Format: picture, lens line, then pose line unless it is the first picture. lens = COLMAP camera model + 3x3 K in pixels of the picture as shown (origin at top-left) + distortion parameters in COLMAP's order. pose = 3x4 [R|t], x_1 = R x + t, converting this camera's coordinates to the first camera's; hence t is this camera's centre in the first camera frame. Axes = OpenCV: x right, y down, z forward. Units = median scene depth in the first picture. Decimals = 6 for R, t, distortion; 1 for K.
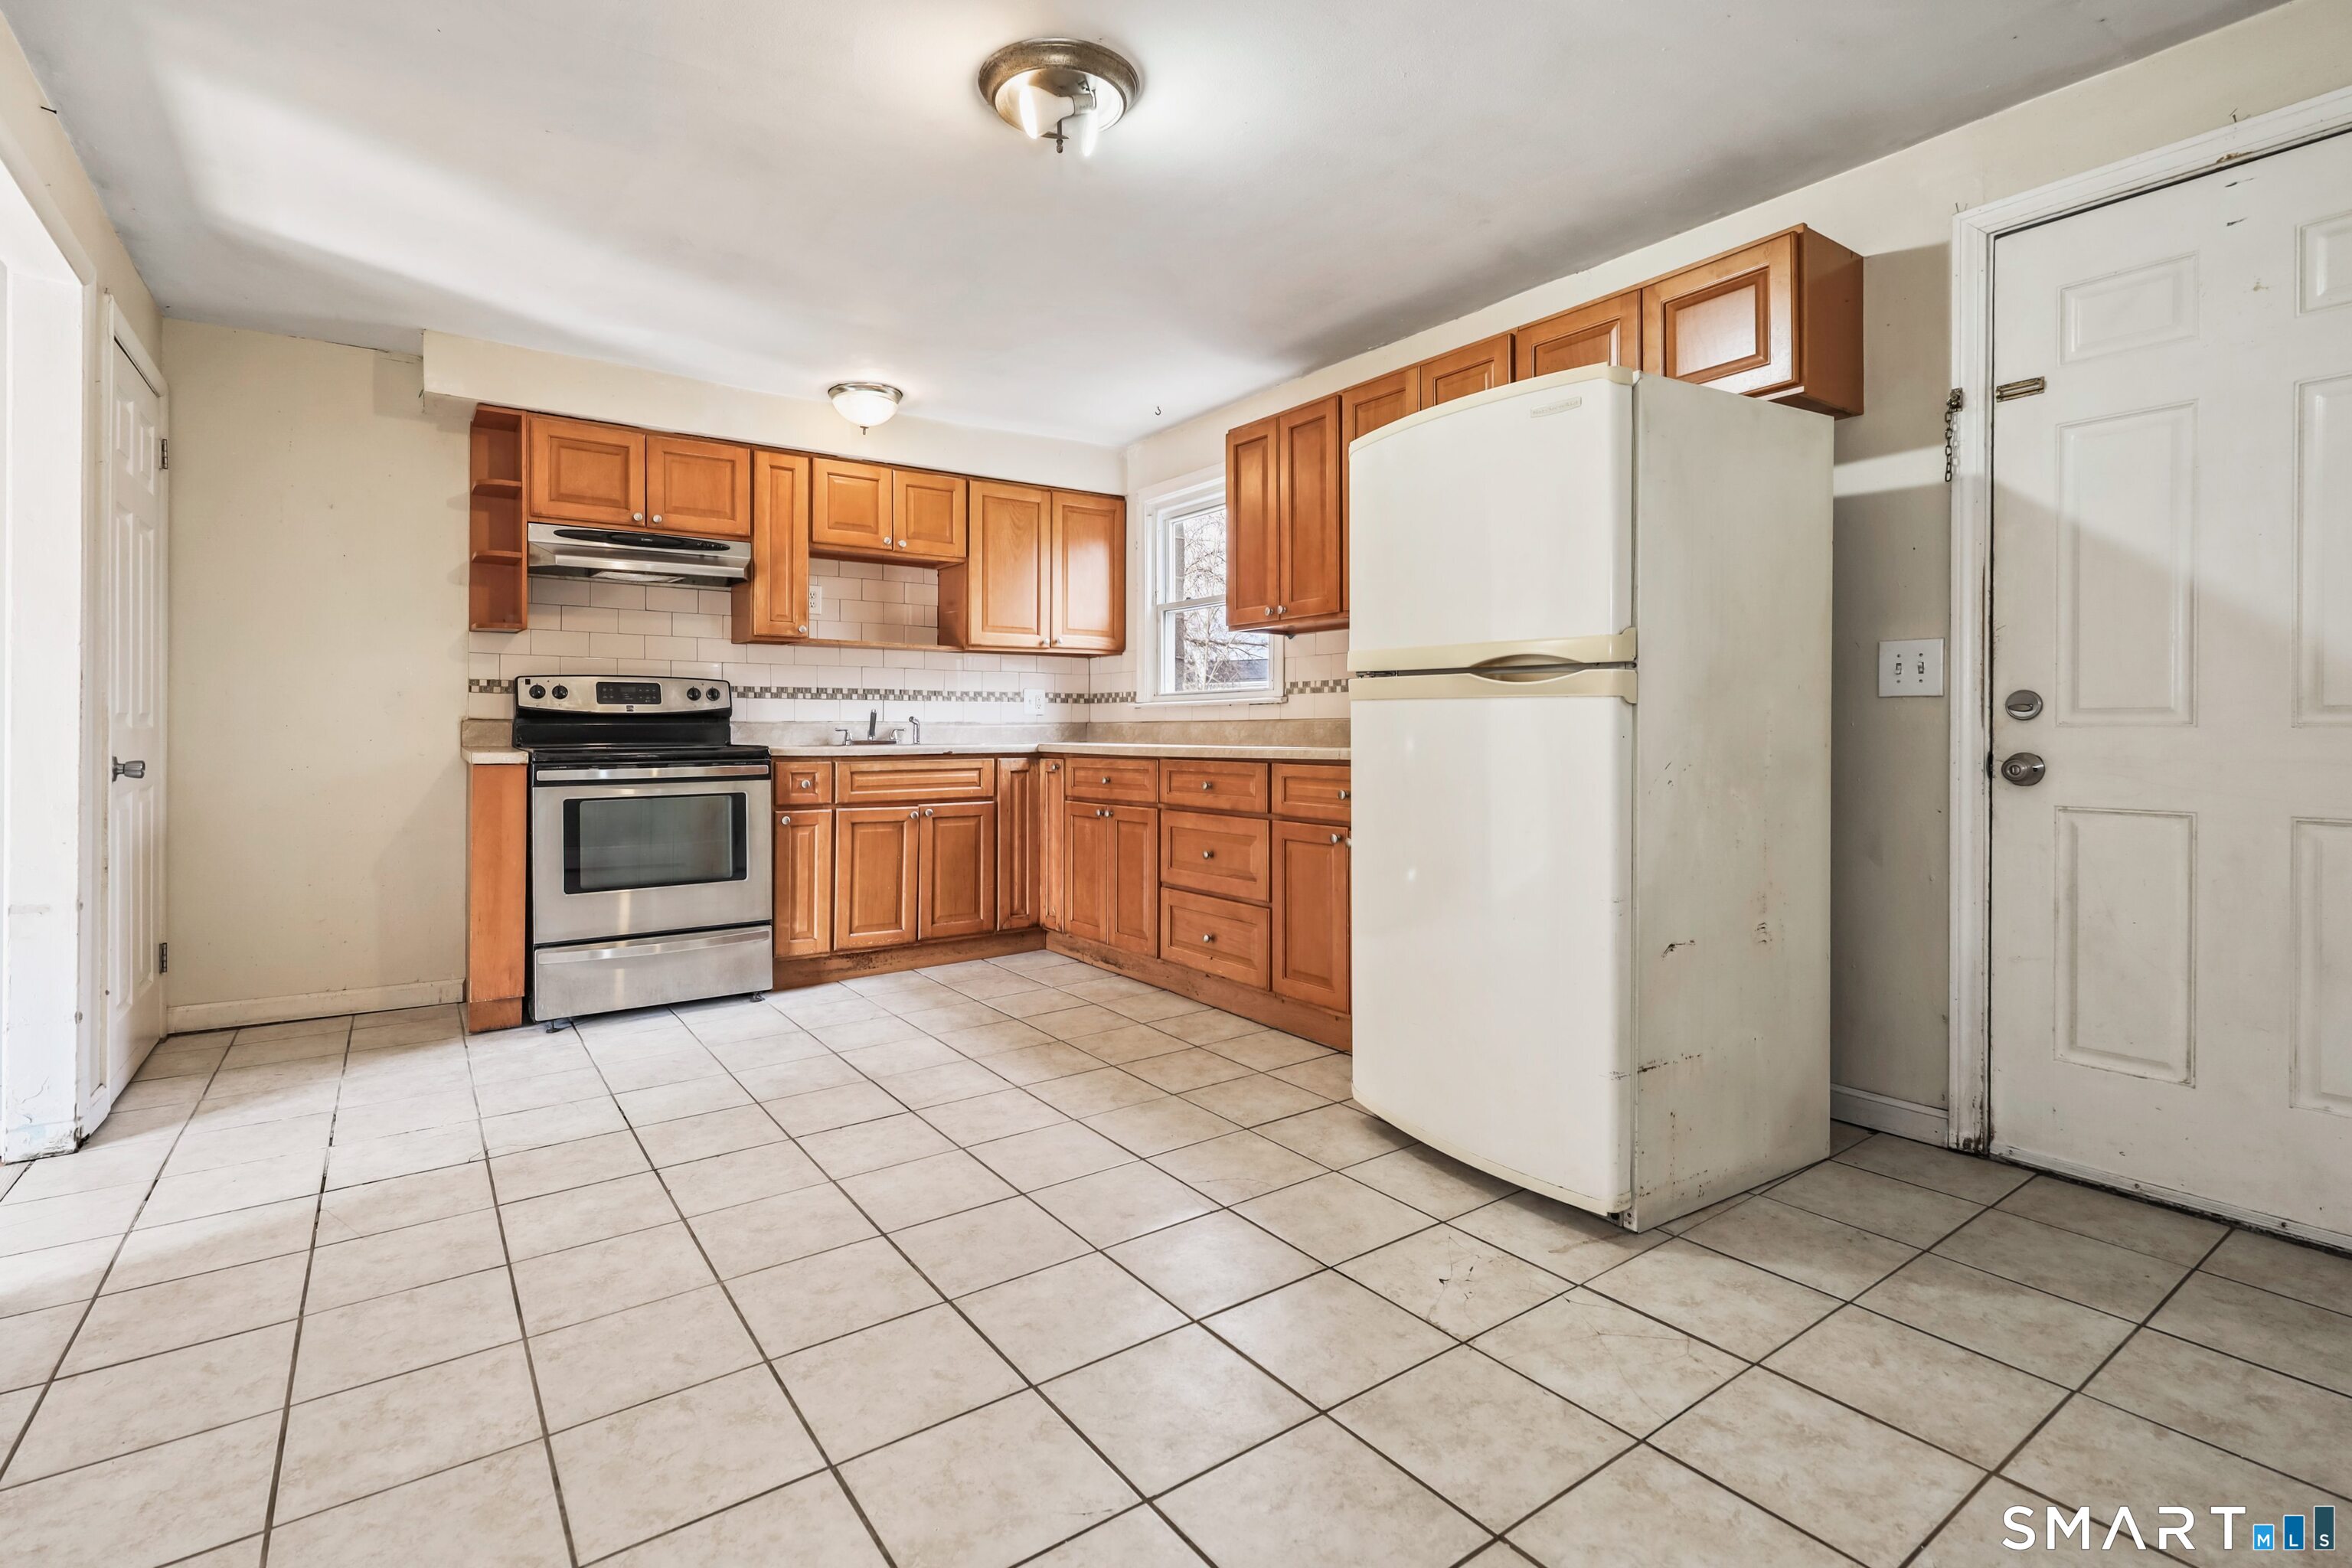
lens RADIAL K [[1094.0, 0, 1176.7], [0, 1094.0, 738.4], [0, 0, 1]] dist [0.000523, 0.000421]
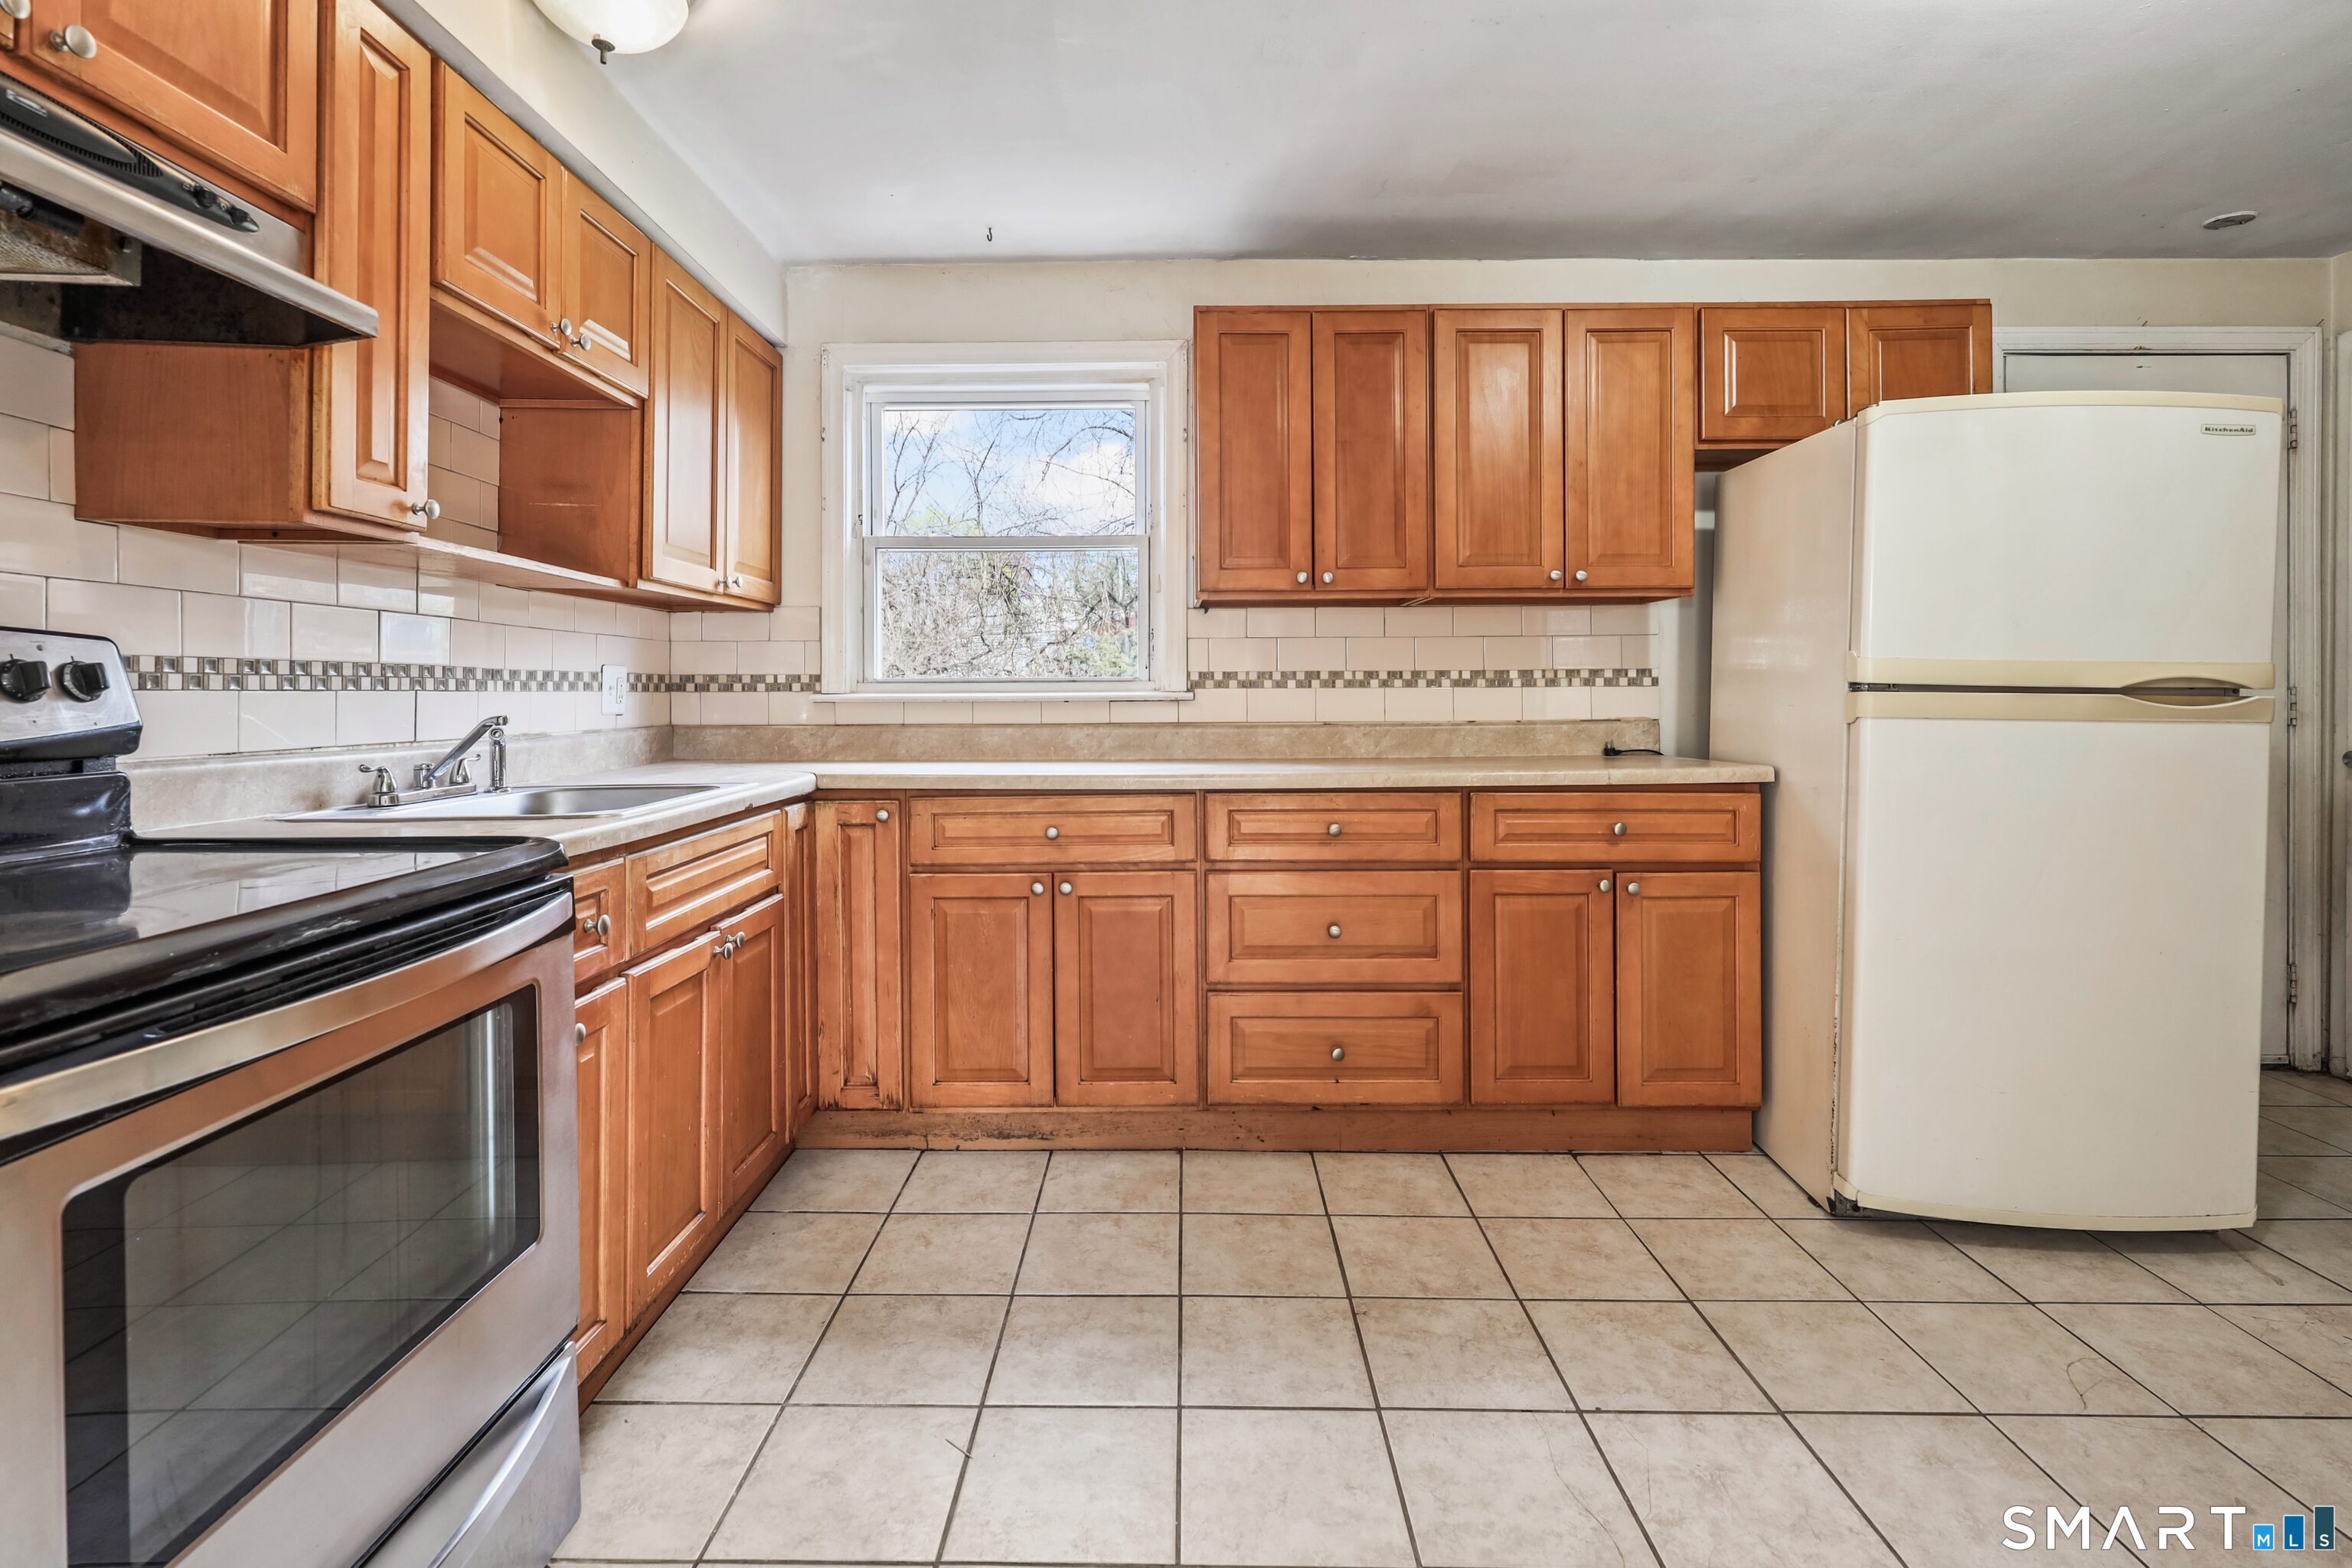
lens RADIAL K [[1103.2, 0, 1156.2], [0, 1103.2, 704.2], [0, 0, 1]] dist [0.000740, -0.000005]
pose [[0.589936, -0.008673, 0.807403, -0.521632], [0.008845, 0.999952, 0.004278, -0.034035], [-0.807401, 0.004617, 0.589985, 0.604409]]
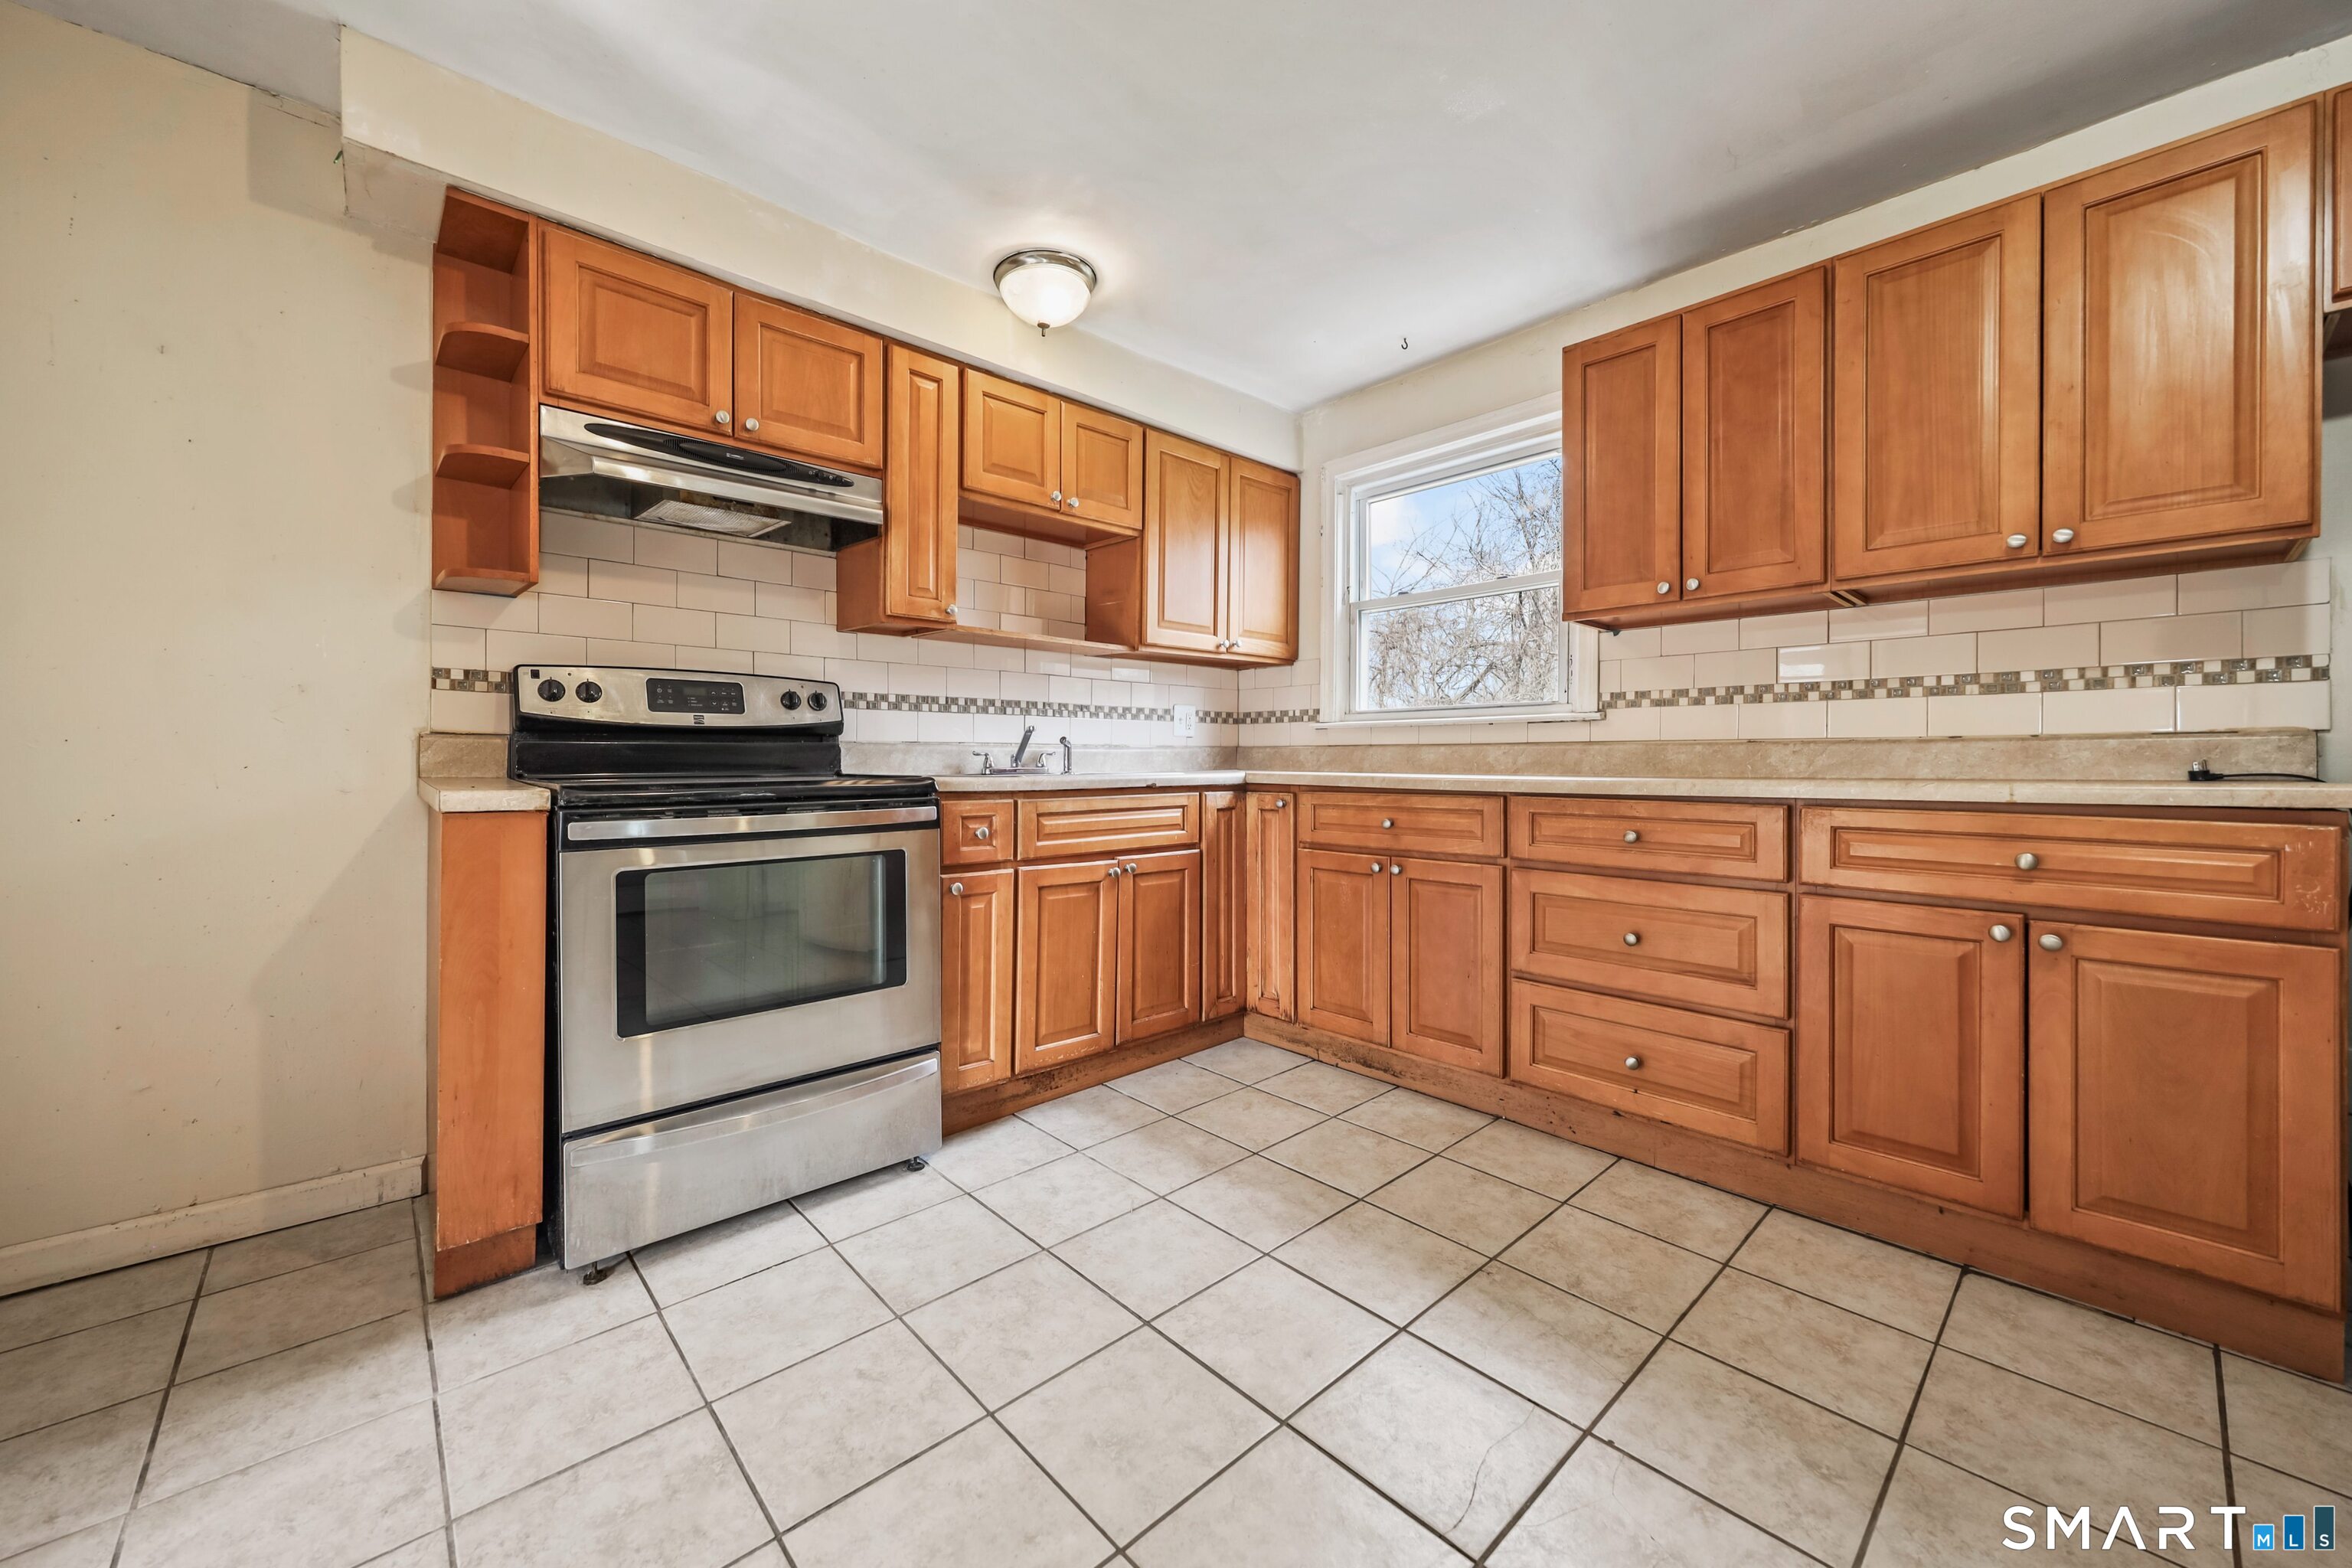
lens RADIAL K [[886.2, 0, 1173.6], [0, 886.2, 768.8], [0, 0, 1]] dist [0.001508, -0.000035]
pose [[0.992048, 0.001236, 0.125858, -0.284372], [-0.001768, 0.999990, 0.004117, -0.000325], [-0.125851, -0.004307, 0.992040, 0.435010]]
